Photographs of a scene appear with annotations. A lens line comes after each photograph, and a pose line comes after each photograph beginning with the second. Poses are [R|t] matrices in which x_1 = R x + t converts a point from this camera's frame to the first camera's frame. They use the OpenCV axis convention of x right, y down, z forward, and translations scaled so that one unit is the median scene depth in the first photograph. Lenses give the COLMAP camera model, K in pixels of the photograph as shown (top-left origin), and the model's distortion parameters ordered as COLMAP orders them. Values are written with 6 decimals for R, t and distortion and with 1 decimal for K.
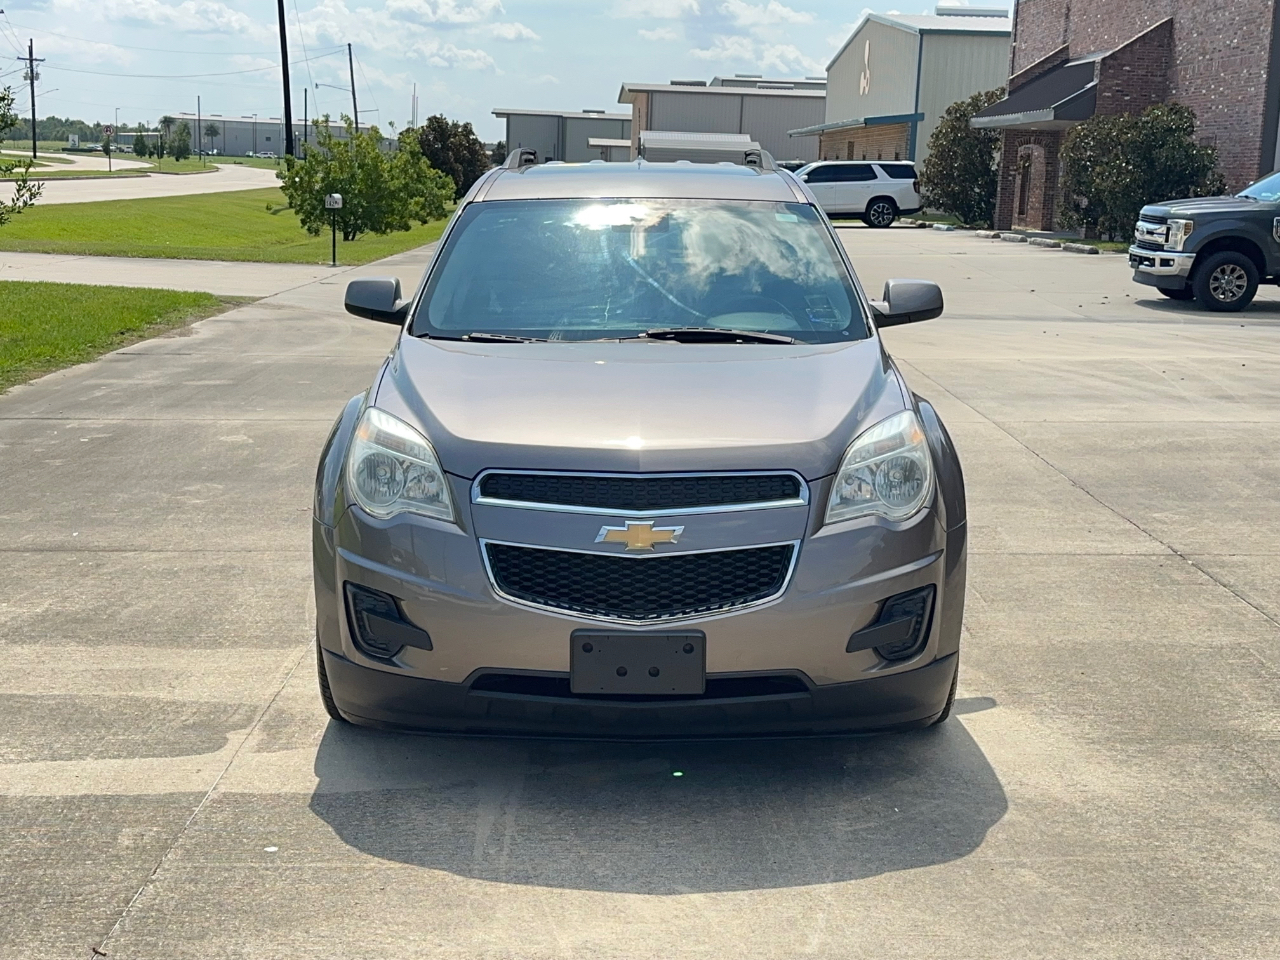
lens RADIAL K [[1747.2, 0, 628.6], [0, 1747.2, 484.2], [0, 0, 1]] dist [0.189584, -0.405338]
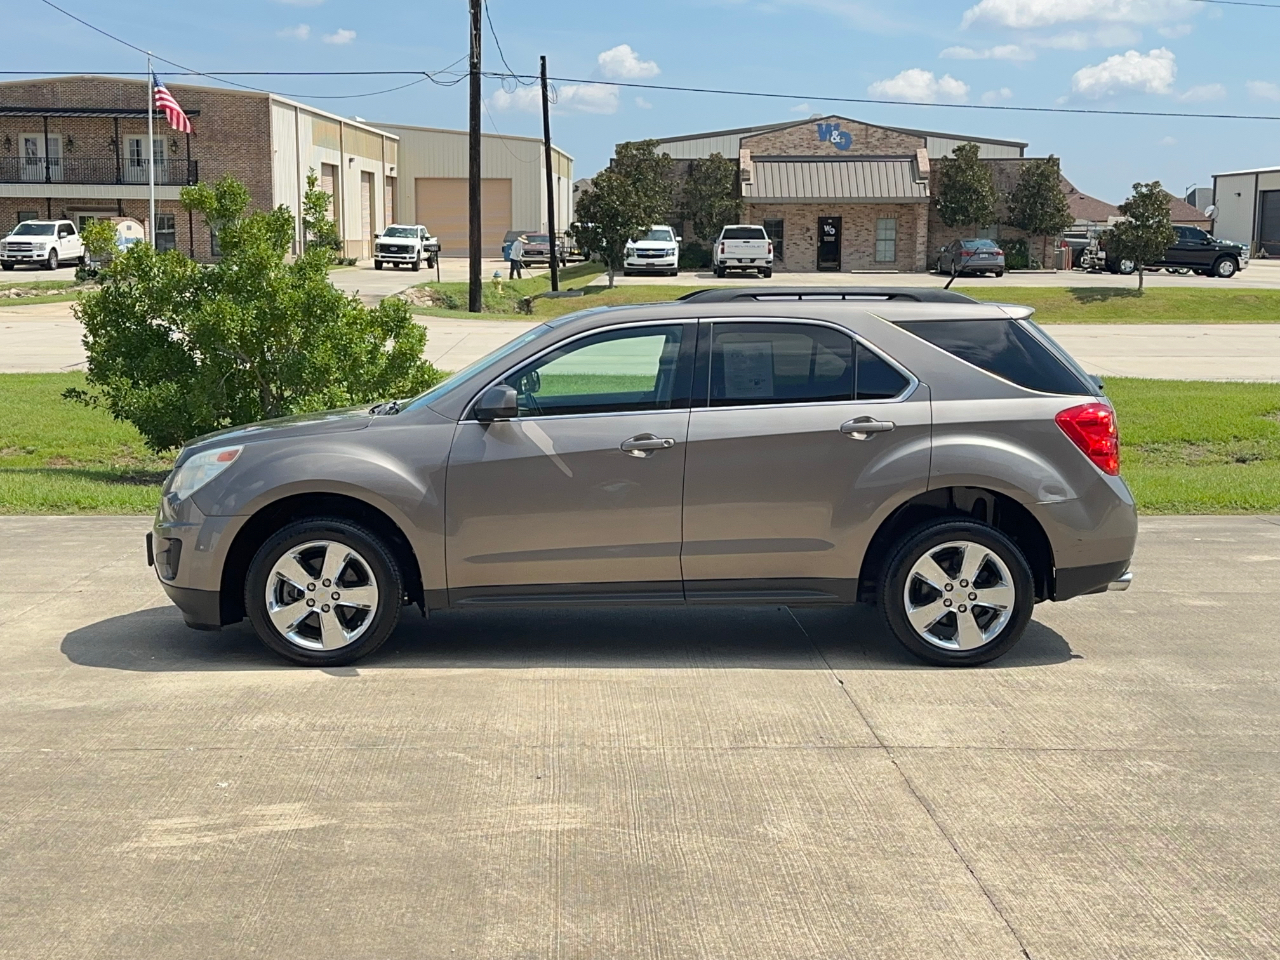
lens RADIAL K [[1739.2, 0, 634.0], [0, 1739.2, 478.2], [0, 0, 1]] dist [0.206842, -0.453321]
pose [[0.025513, 0.098549, -0.994805, 1.560606], [-0.179406, 0.979424, 0.092424, -0.198189], [0.983444, 0.176116, 0.042669, 1.119129]]
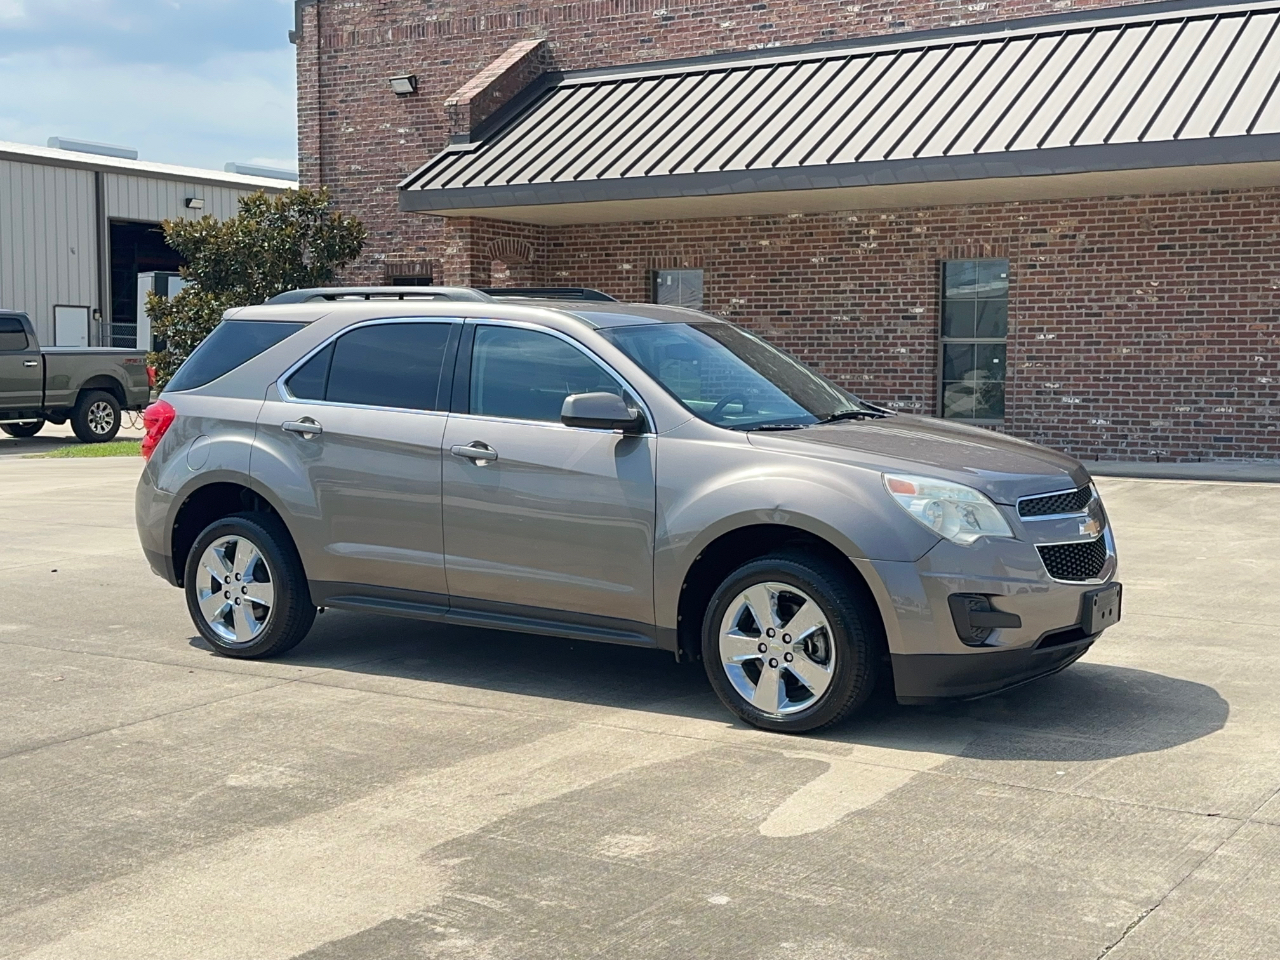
lens RADIAL K [[1751.2, 0, 635.6], [0, 1751.2, 482.7], [0, 0, 1]] dist [0.178226, -0.350123]
pose [[0.544971, -0.091466, 0.833451, -1.184069], [0.161268, 0.986906, 0.002858, -0.061187], [-0.822799, 0.132852, 0.552586, 0.360378]]
